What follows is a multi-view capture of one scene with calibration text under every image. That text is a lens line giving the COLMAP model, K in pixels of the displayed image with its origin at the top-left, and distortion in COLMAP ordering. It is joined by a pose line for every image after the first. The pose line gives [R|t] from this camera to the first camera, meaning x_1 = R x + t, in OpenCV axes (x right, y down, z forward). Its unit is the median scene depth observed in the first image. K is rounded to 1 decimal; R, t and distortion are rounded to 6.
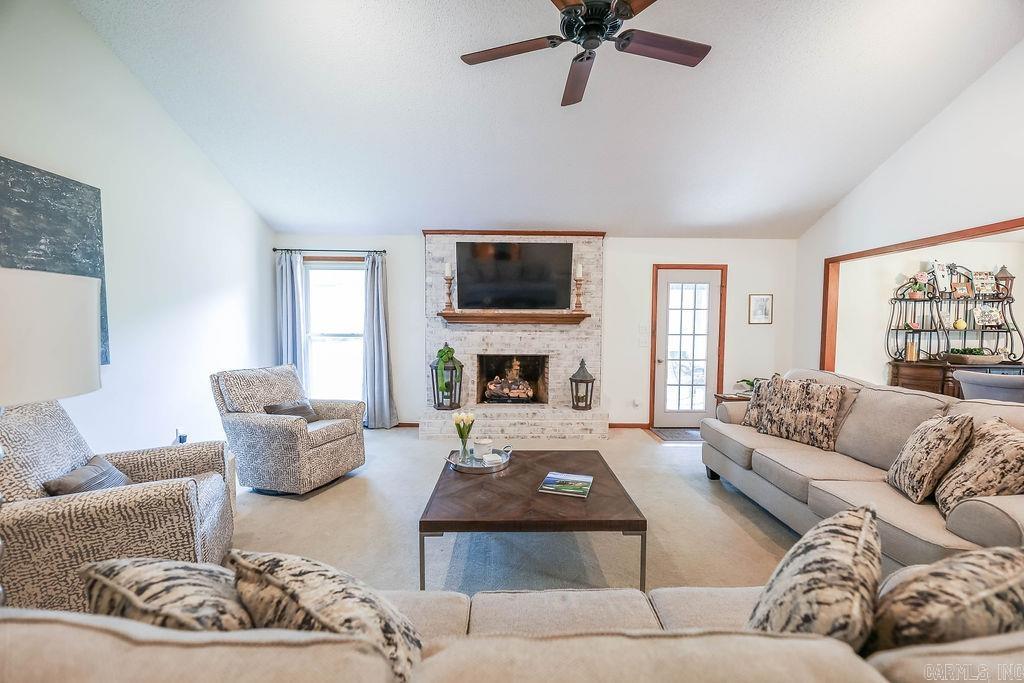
lens RADIAL K [[410.3, 0, 514.1], [0, 410.3, 345.5], [0, 0, 1]] dist [-0.008311, -0.000281]
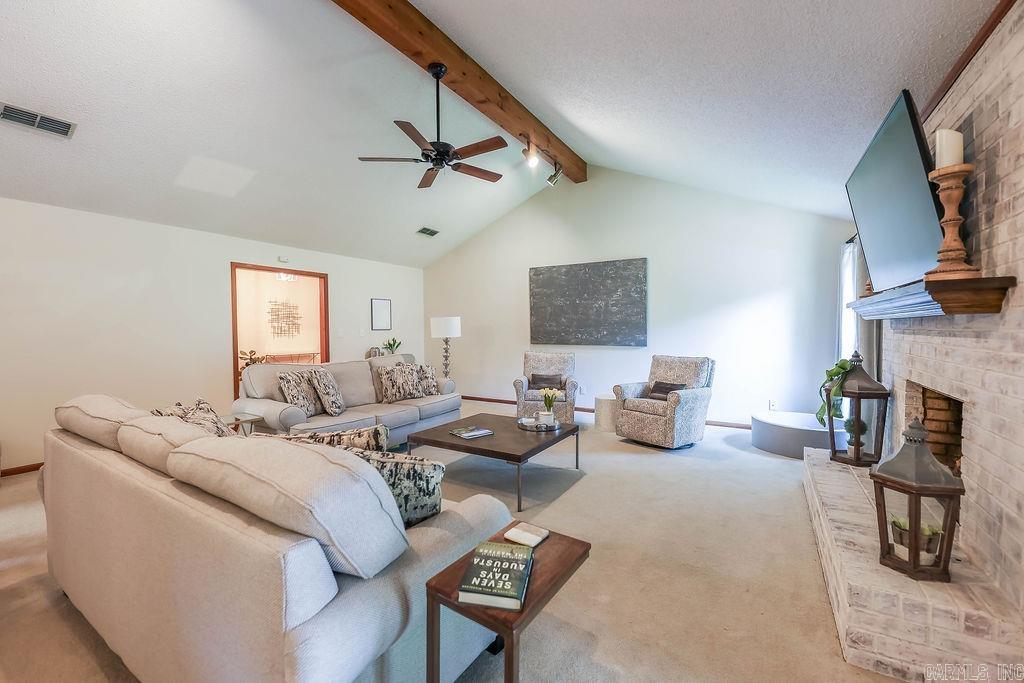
lens RADIAL K [[415.9, 0, 505.2], [0, 415.9, 341.6], [0, 0, 1]] dist [-0.008872, -0.000335]
pose [[-0.547968, 0.021587, -0.836221, 0.606856], [-0.043584, 0.997572, 0.054312, -0.032352], [0.835363, 0.066207, -0.545697, 0.887763]]
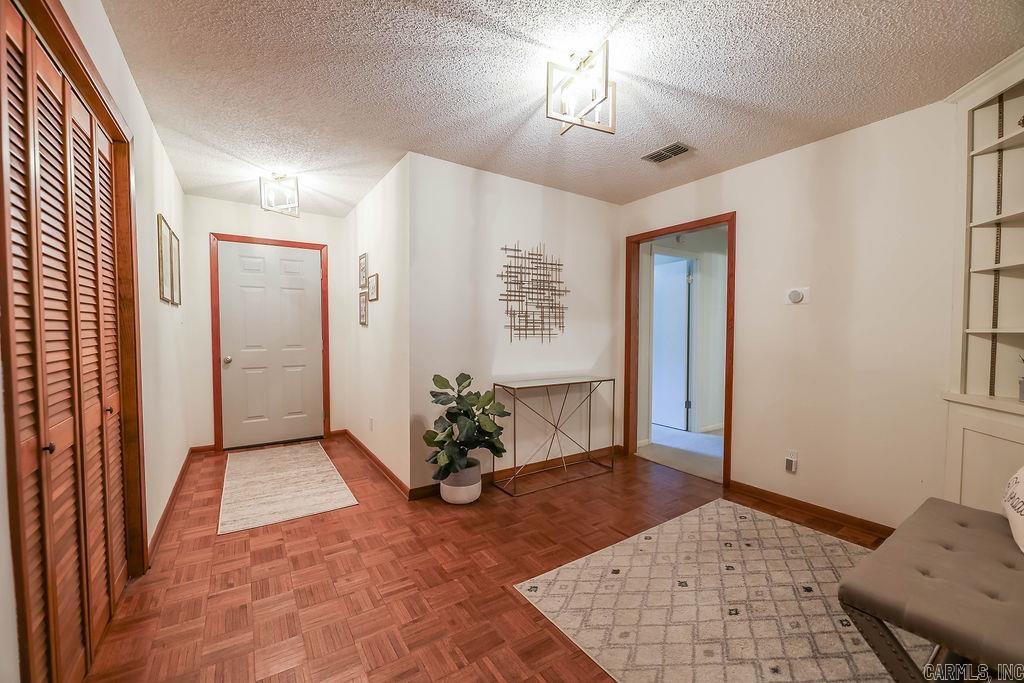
lens RADIAL K [[410.3, 0, 514.1], [0, 410.3, 345.5], [0, 0, 1]] dist [-0.008311, -0.000281]
pose [[-0.842564, 0.011883, -0.538465, 0.049870], [-0.037907, 0.995969, 0.081294, 0.041975], [0.537261, 0.088907, -0.838717, -0.289824]]
